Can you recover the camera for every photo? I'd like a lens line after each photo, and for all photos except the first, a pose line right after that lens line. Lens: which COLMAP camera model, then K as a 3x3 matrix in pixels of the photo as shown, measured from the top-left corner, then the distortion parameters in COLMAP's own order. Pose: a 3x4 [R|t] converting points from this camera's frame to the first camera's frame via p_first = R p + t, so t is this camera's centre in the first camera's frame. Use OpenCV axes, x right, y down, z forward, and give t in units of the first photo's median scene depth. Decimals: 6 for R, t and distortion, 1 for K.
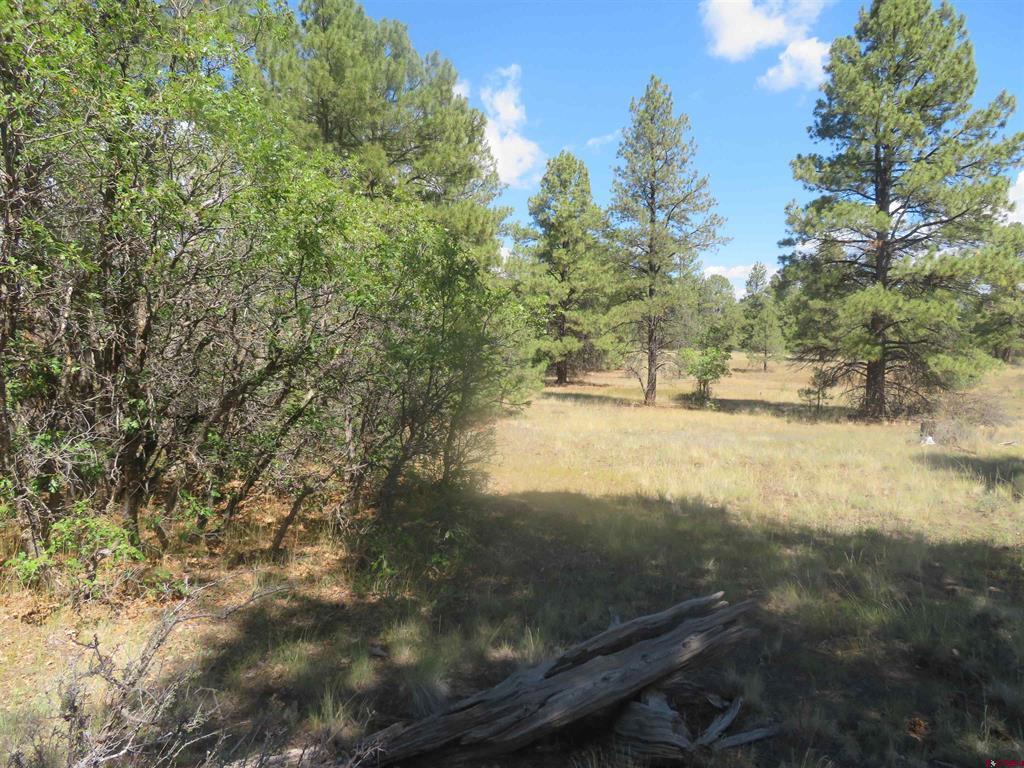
lens RADIAL K [[735.1, 0, 508.7], [0, 735.1, 386.9], [0, 0, 1]] dist [0.006075, -0.014852]
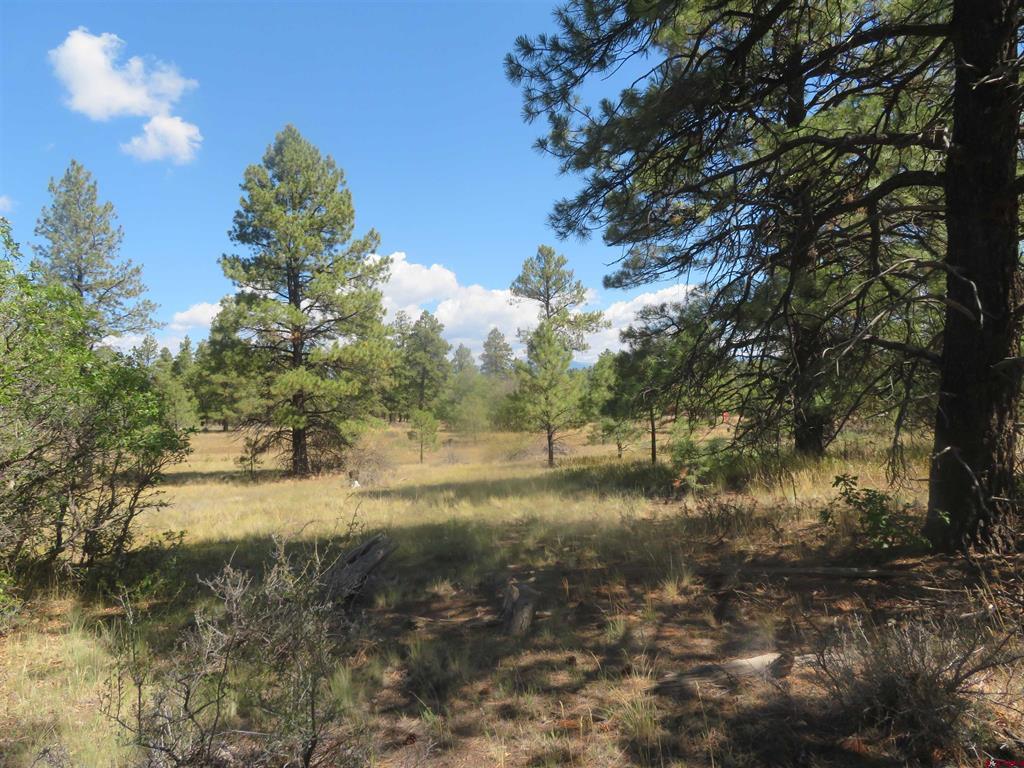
lens RADIAL K [[735.1, 0, 513.7], [0, 735.1, 384.7], [0, 0, 1]] dist [0.006075, -0.014852]
pose [[0.696592, -0.020179, 0.717183, -0.127958], [0.091471, 0.993945, -0.060878, -0.000157], [-0.711613, 0.108009, 0.694220, -0.111030]]
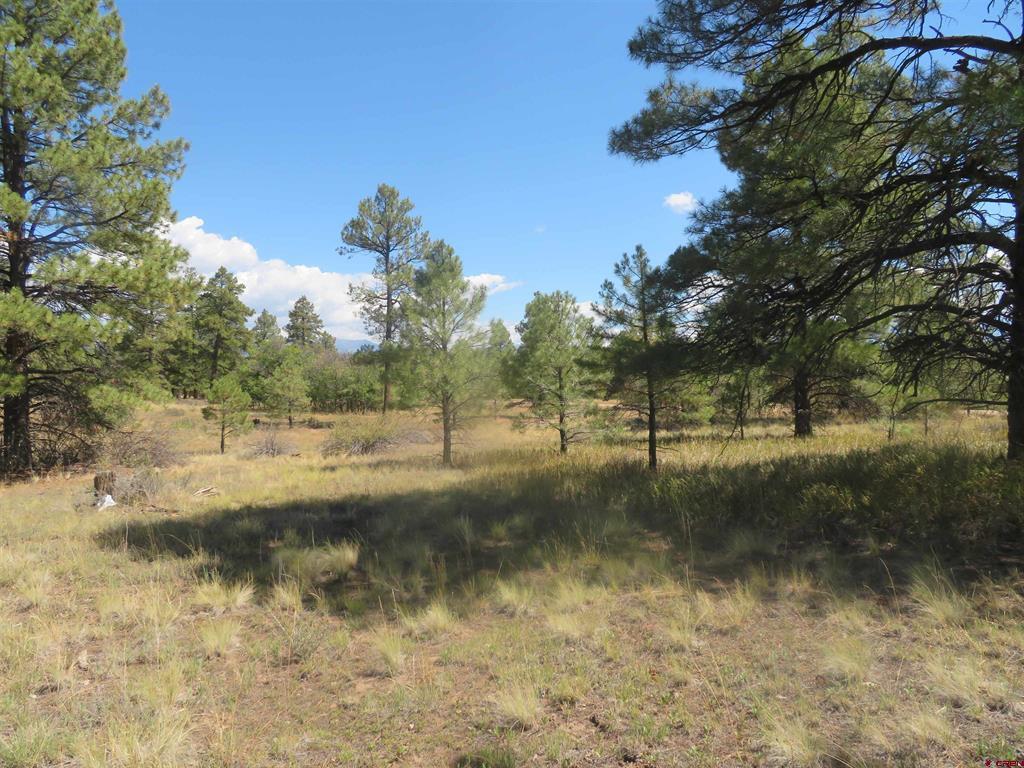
lens RADIAL K [[735.1, 0, 509.5], [0, 735.1, 382.8], [0, 0, 1]] dist [0.006075, -0.014852]
pose [[0.486309, -0.014470, 0.873667, 0.091074], [0.067163, 0.997524, -0.020863, -0.000253], [-0.871202, 0.068824, 0.486077, 0.199637]]
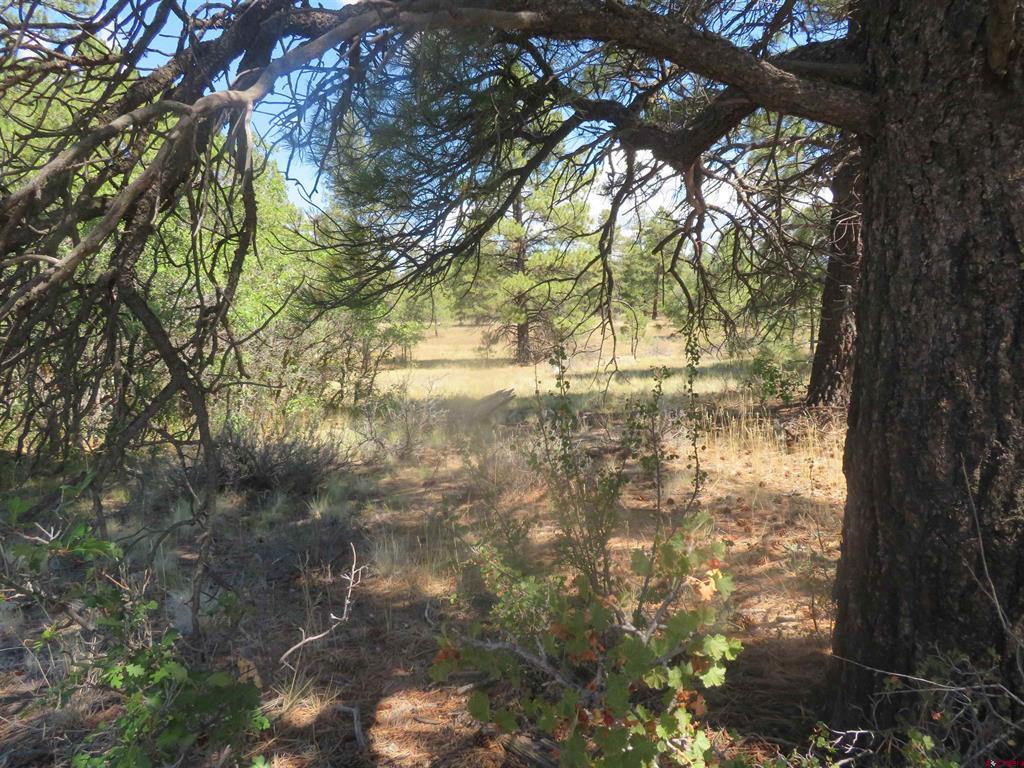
lens RADIAL K [[735.1, 0, 512.4], [0, 735.1, 385.0], [0, 0, 1]] dist [0.006075, -0.014852]
pose [[0.894526, -0.096983, 0.436369, -0.165306], [0.082307, 0.995225, 0.052467, 0.007482], [-0.439374, -0.011017, 0.898237, -0.299851]]
